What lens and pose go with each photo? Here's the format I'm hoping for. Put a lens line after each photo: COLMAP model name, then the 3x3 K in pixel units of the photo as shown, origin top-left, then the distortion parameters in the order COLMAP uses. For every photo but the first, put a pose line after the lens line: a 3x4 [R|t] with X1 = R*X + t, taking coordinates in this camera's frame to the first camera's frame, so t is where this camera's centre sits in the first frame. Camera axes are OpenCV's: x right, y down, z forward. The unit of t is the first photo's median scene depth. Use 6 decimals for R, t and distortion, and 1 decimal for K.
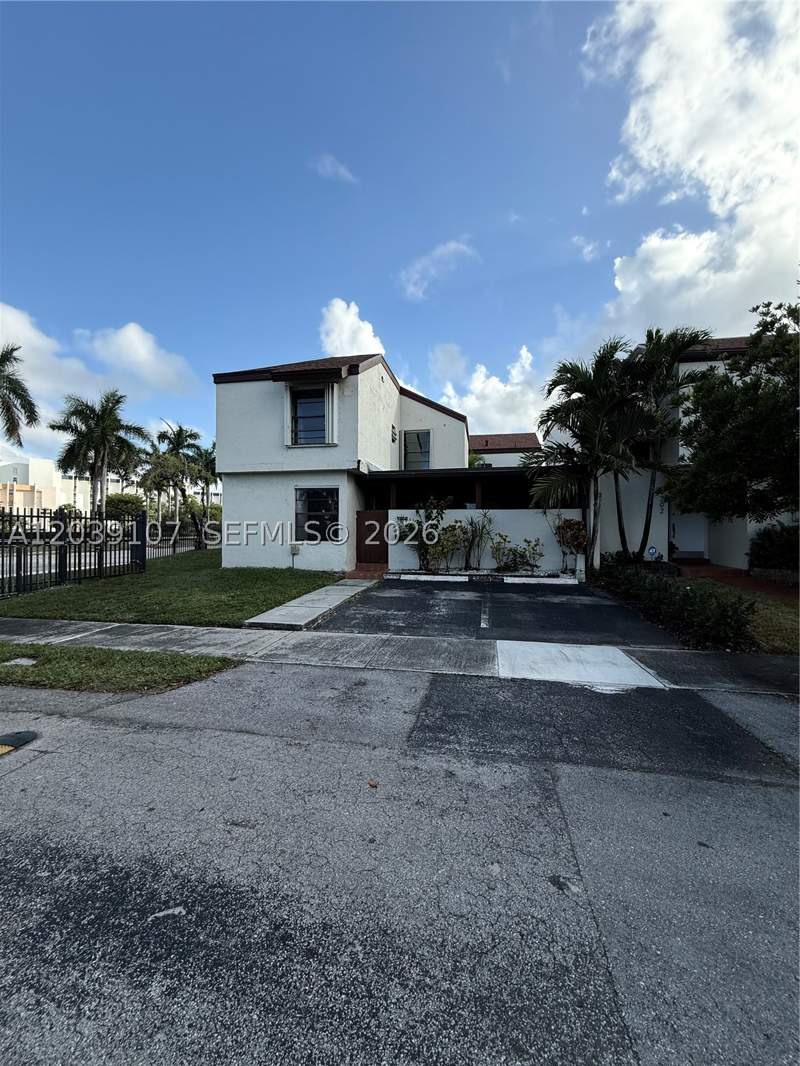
lens RADIAL K [[428.0, 0, 396.1], [0, 428.0, 525.9], [0, 0, 1]] dist [0.012355, -0.000379]
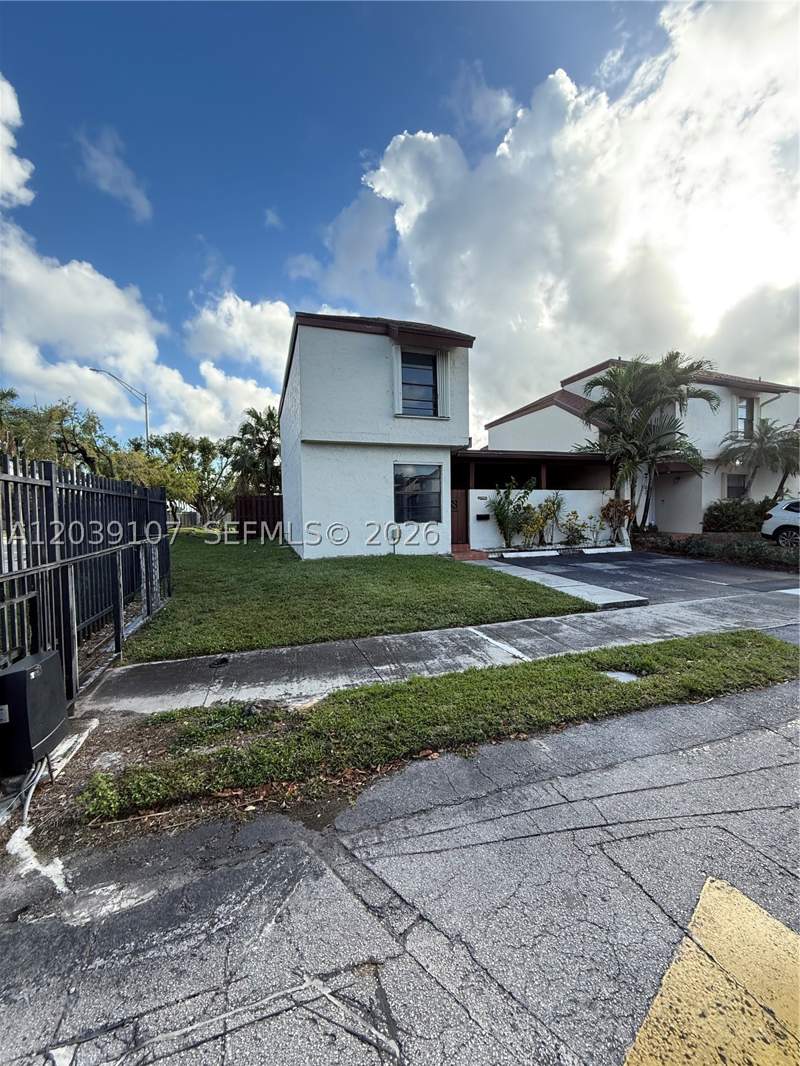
lens RADIAL K [[428.0, 0, 400.3], [0, 428.0, 526.4], [0, 0, 1]] dist [0.012355, -0.000379]
pose [[0.874460, -0.031813, 0.484054, -0.774128], [0.014201, 0.999098, 0.040008, 0.006570], [-0.484890, -0.028111, 0.874123, 0.259164]]
